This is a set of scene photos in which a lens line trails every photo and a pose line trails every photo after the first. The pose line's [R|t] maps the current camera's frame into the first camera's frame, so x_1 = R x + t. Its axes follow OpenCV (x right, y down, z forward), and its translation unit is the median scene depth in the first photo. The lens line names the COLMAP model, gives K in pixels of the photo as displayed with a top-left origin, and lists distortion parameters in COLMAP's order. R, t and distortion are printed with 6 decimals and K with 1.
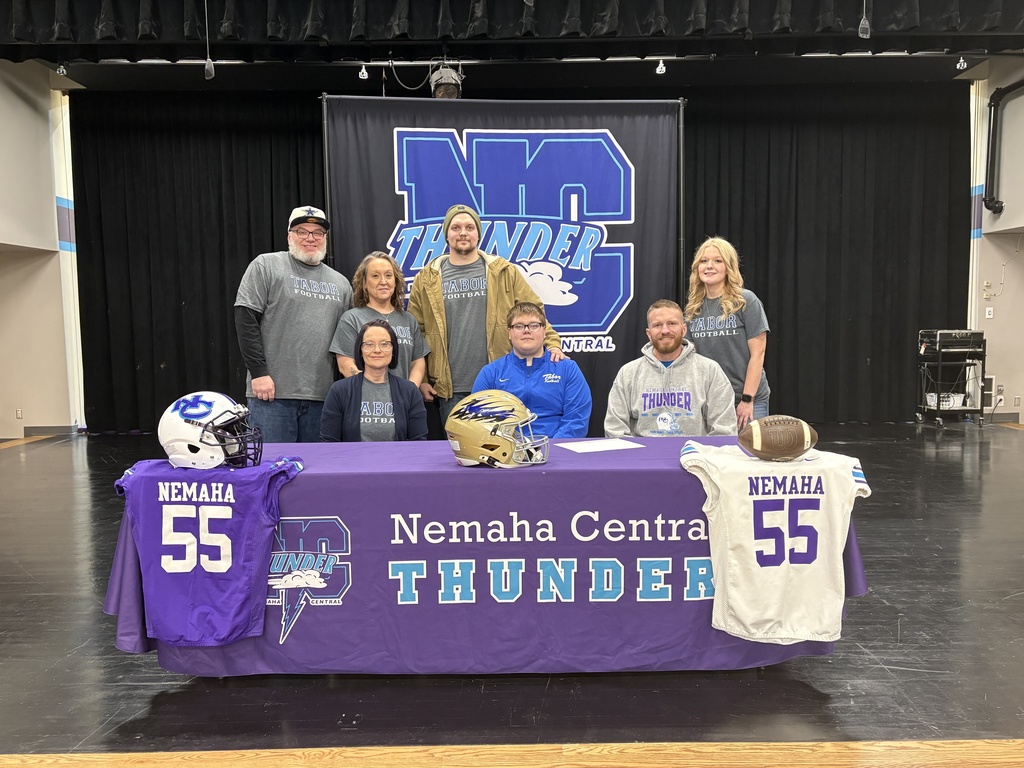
lens RADIAL K [[831.3, 0, 529.6], [0, 831.3, 391.9], [0, 0, 1]] dist [0.076472, -0.046422]
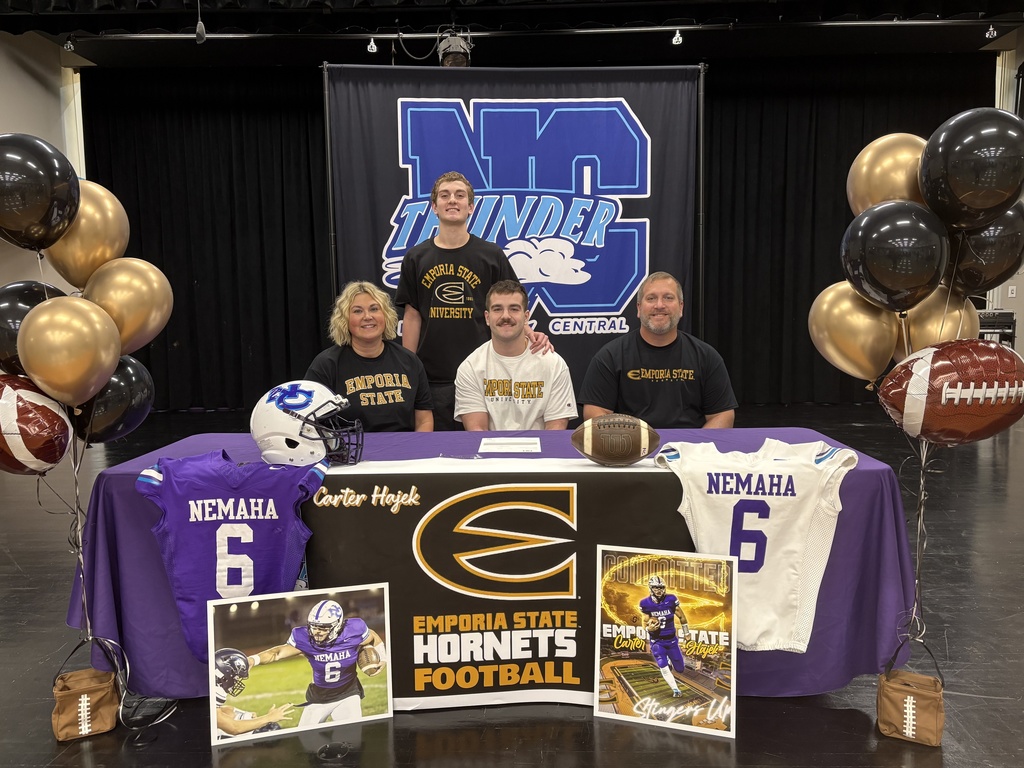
lens RADIAL K [[814.1, 0, 510.3], [0, 814.1, 400.2], [0, 0, 1]] dist [0.002621, 0.013937]
pose [[0.999303, 0.003265, -0.037194, 0.002030], [-0.001898, 0.999323, 0.036734, -0.008744], [0.037289, -0.036638, 0.998633, 0.098980]]
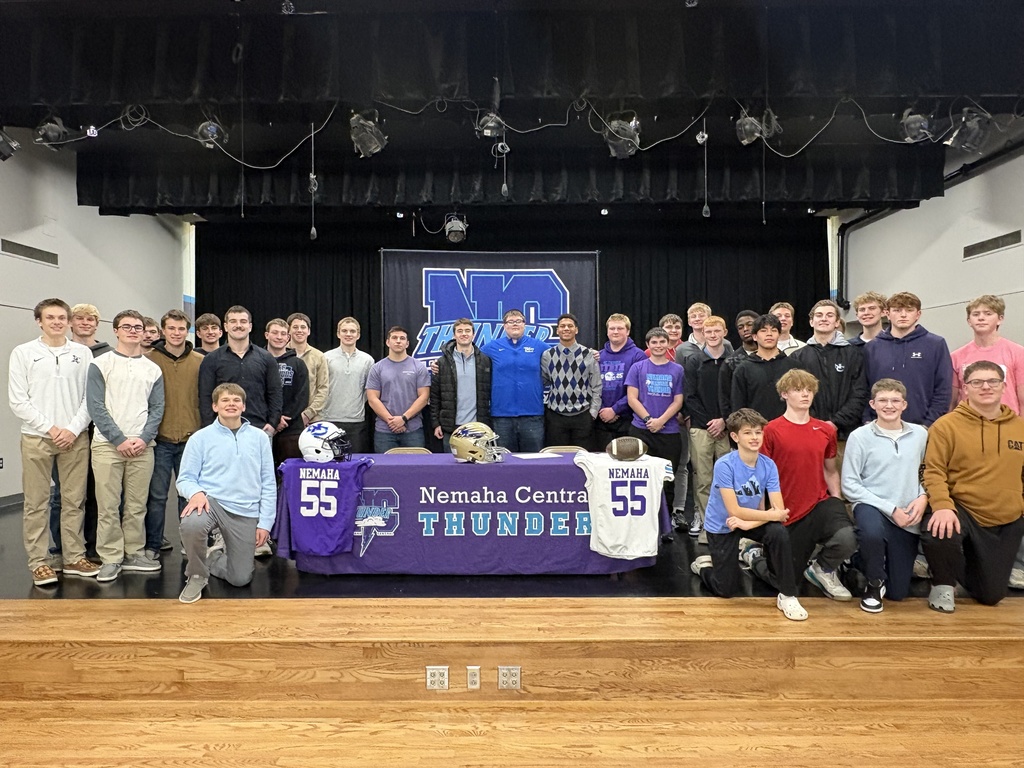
lens RADIAL K [[685.1, 0, 511.8], [0, 685.1, 392.7], [0, 0, 1]] dist [0.067904, -0.008676]
pose [[0.999803, 0.007074, -0.018535, 0.058855], [-0.008329, 0.997615, -0.068517, 0.032599], [0.018006, 0.068658, 0.997478, -0.484951]]
